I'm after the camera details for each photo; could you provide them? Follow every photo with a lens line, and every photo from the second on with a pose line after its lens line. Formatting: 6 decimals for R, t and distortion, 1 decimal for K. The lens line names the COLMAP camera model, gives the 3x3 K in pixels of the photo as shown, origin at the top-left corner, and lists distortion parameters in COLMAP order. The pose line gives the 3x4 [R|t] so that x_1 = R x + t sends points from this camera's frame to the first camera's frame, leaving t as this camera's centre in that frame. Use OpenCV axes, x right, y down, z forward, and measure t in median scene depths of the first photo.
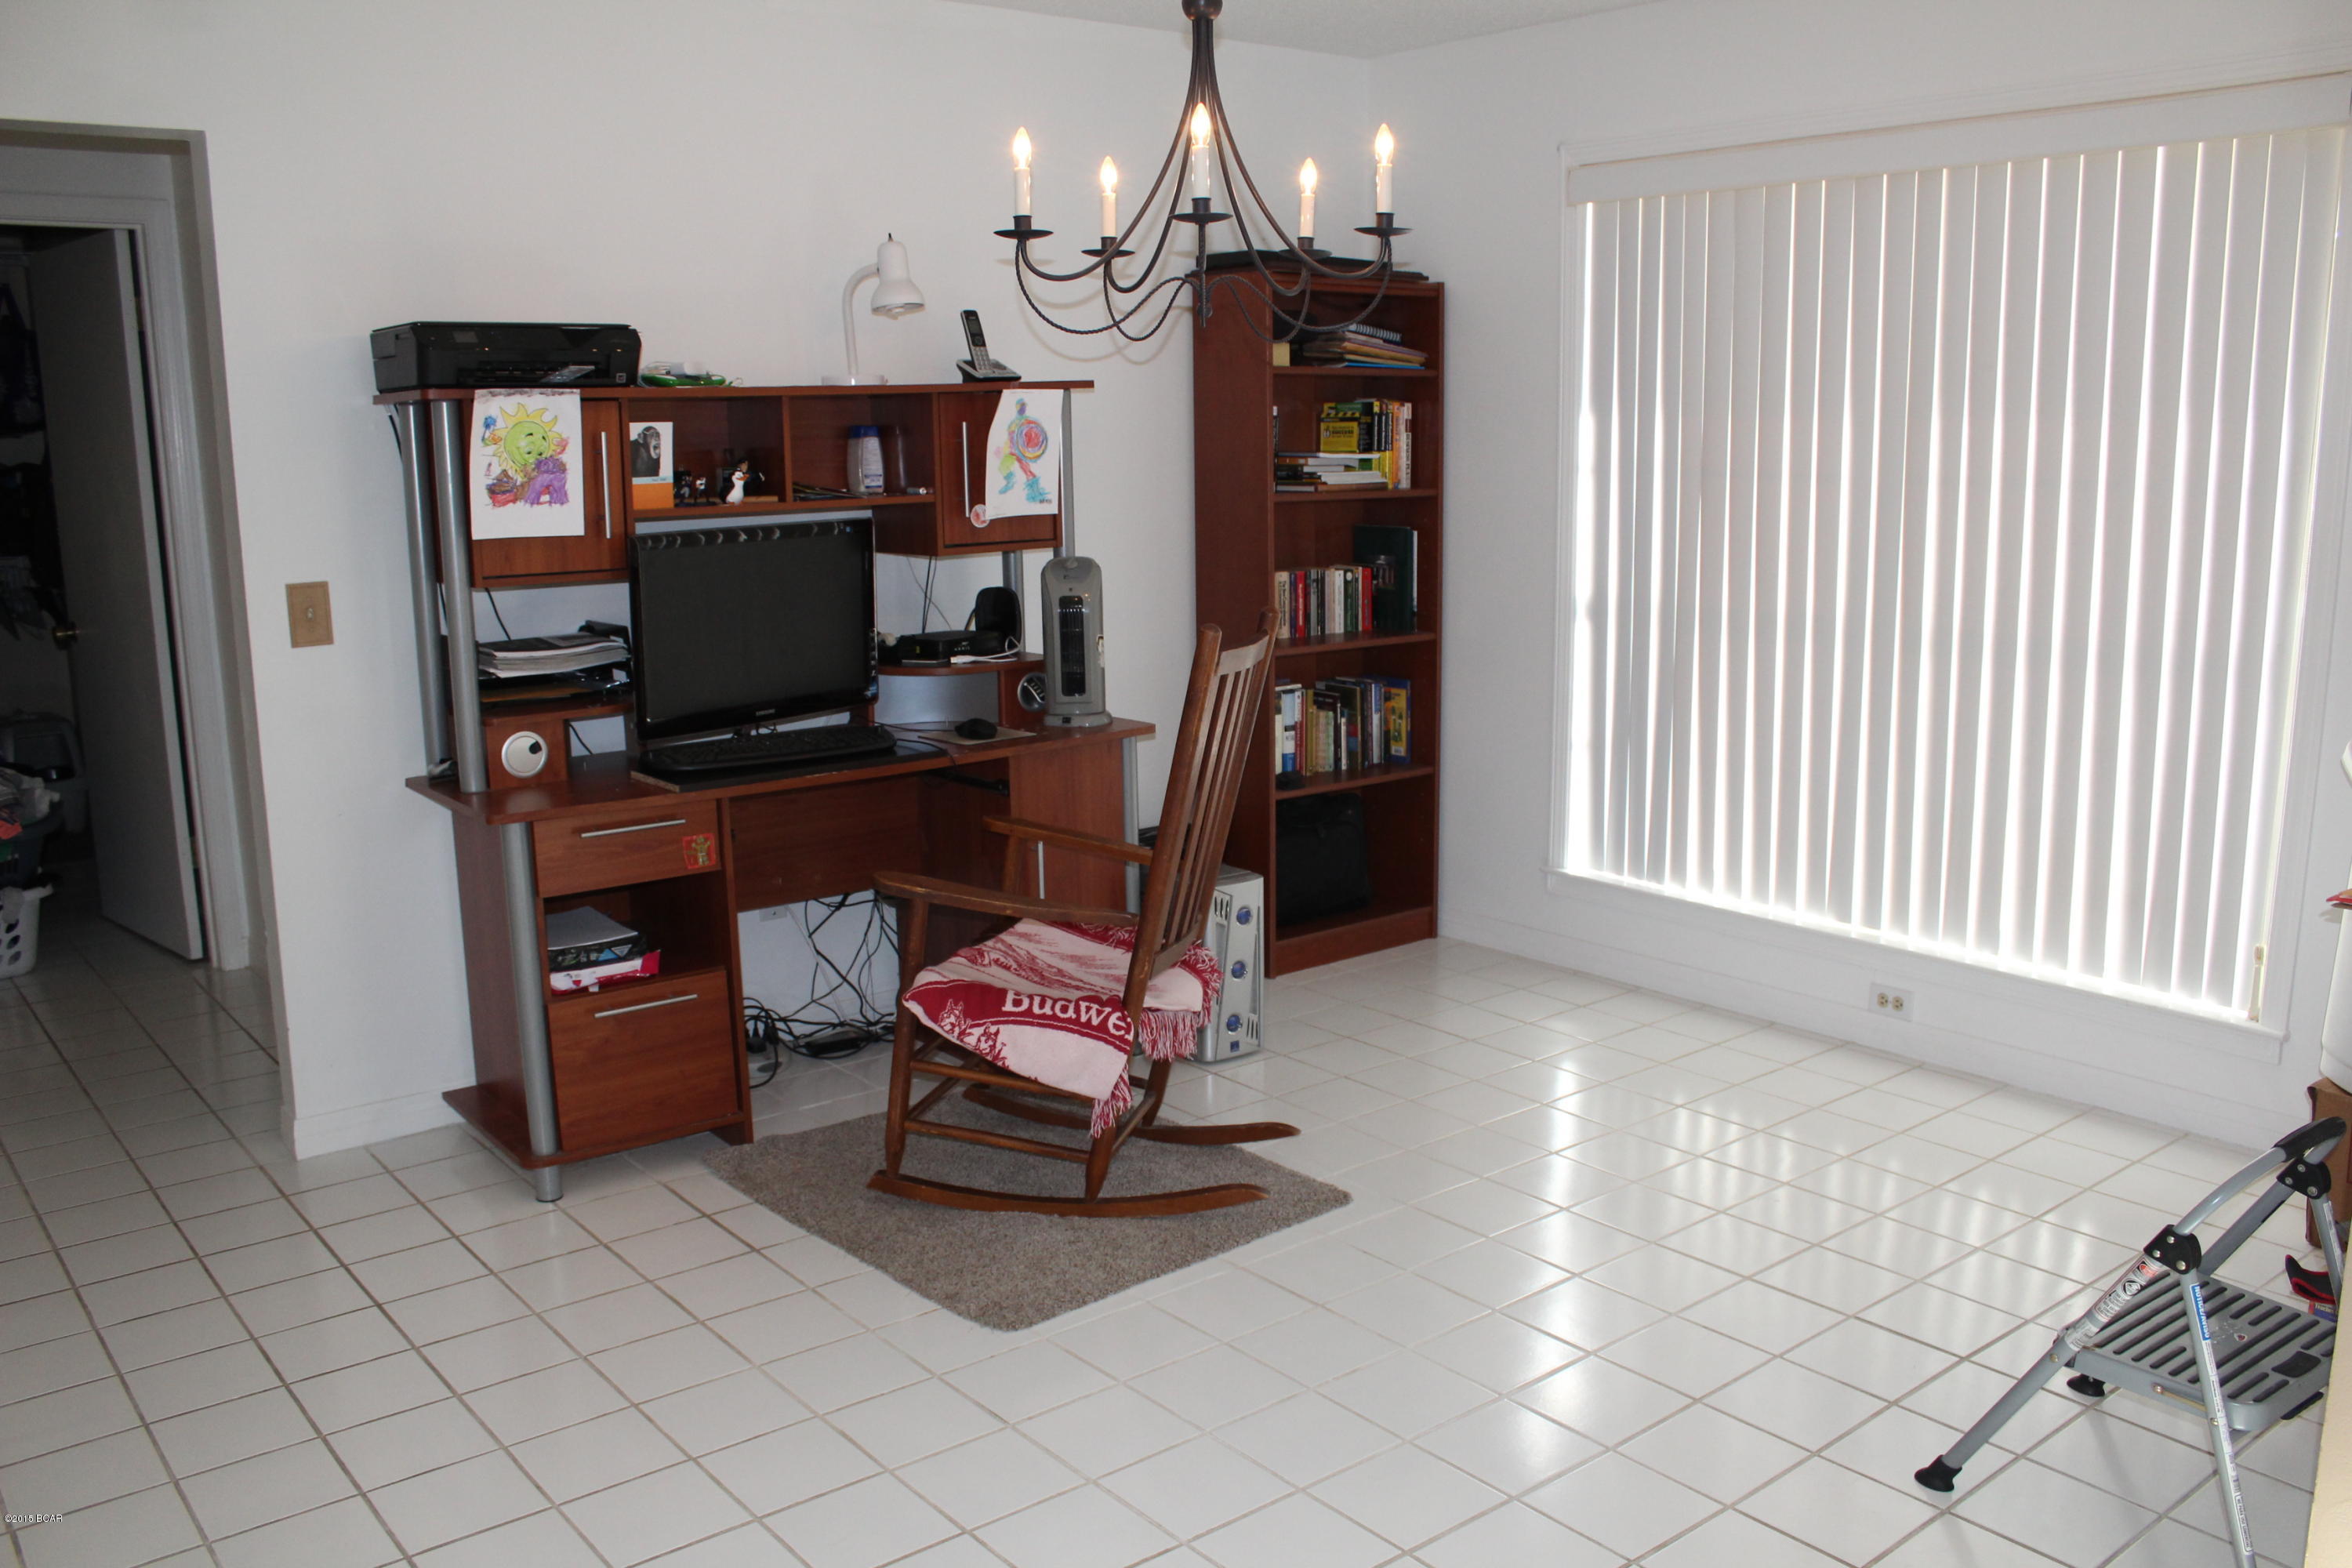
lens RADIAL K [[1960.5, 0, 1180.9], [0, 1960.5, 807.2], [0, 0, 1]] dist [-0.168919, 0.164393]
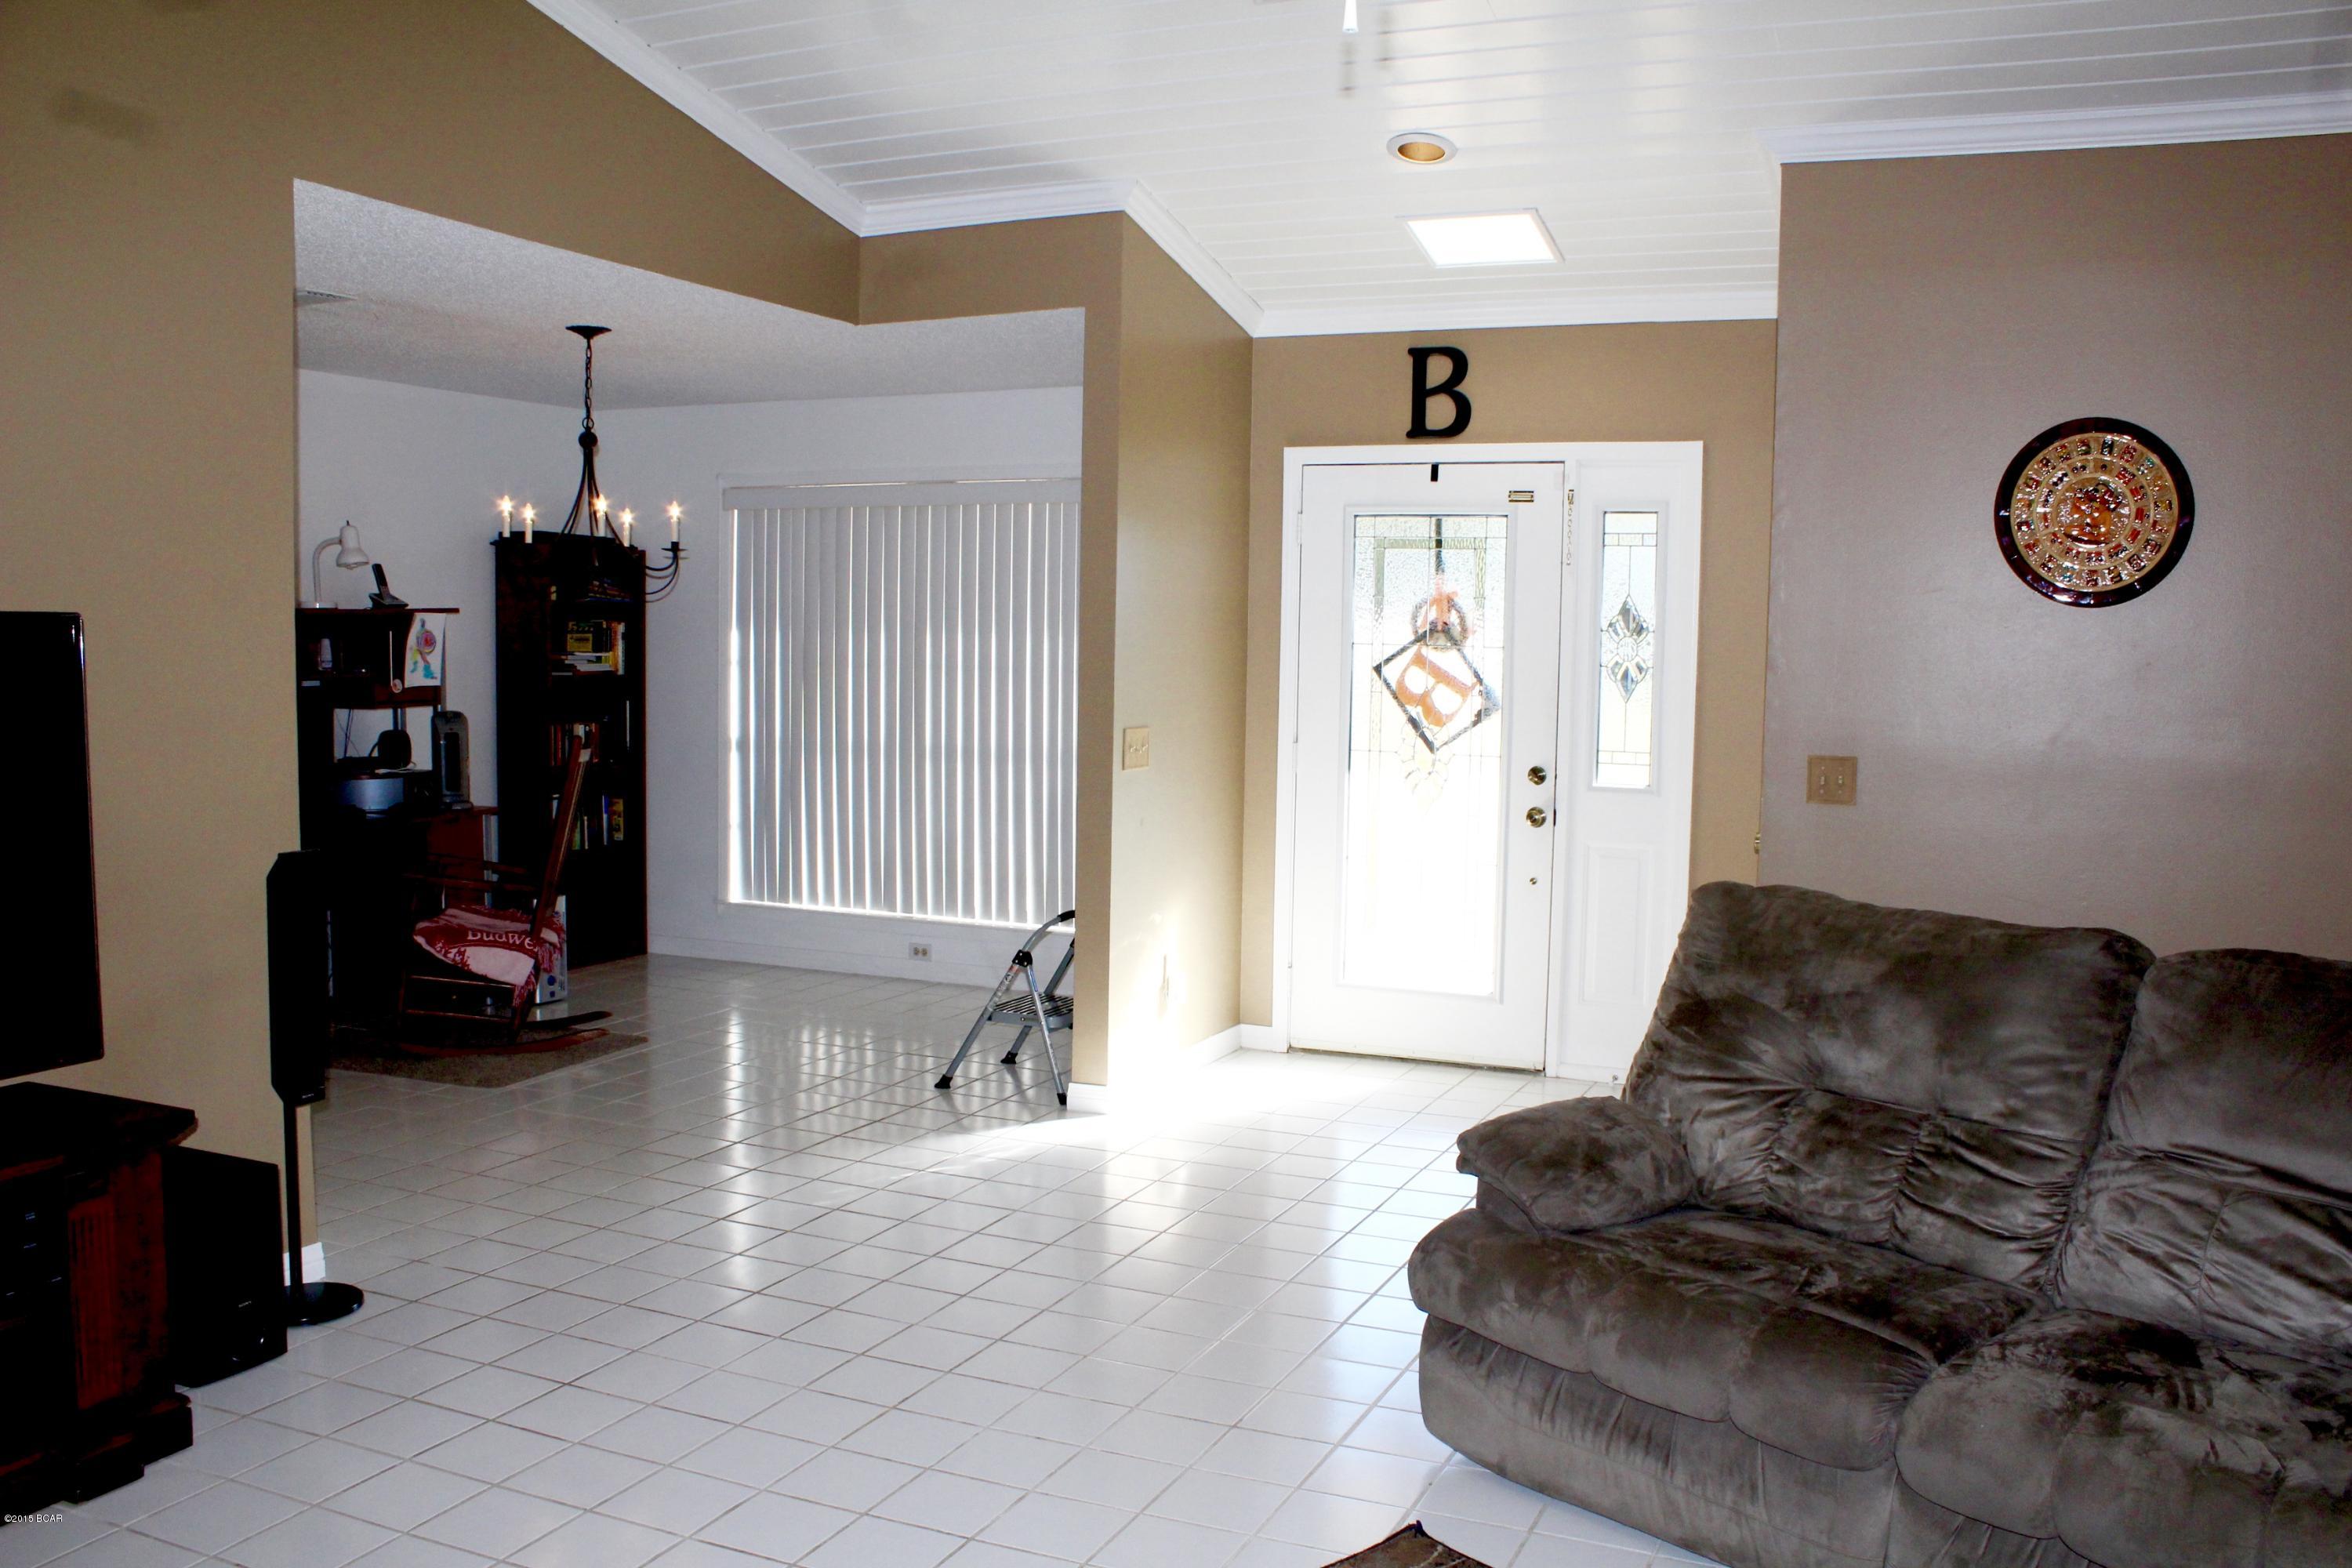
lens RADIAL K [[1960.5, 0, 1180.9], [0, 1960.5, 807.2], [0, 0, 1]] dist [-0.168919, 0.164393]
pose [[0.887911, -0.017579, 0.459679, -0.253742], [0.066251, 0.993739, -0.089968, 0.146006], [-0.455219, 0.110338, 0.883516, -0.747366]]
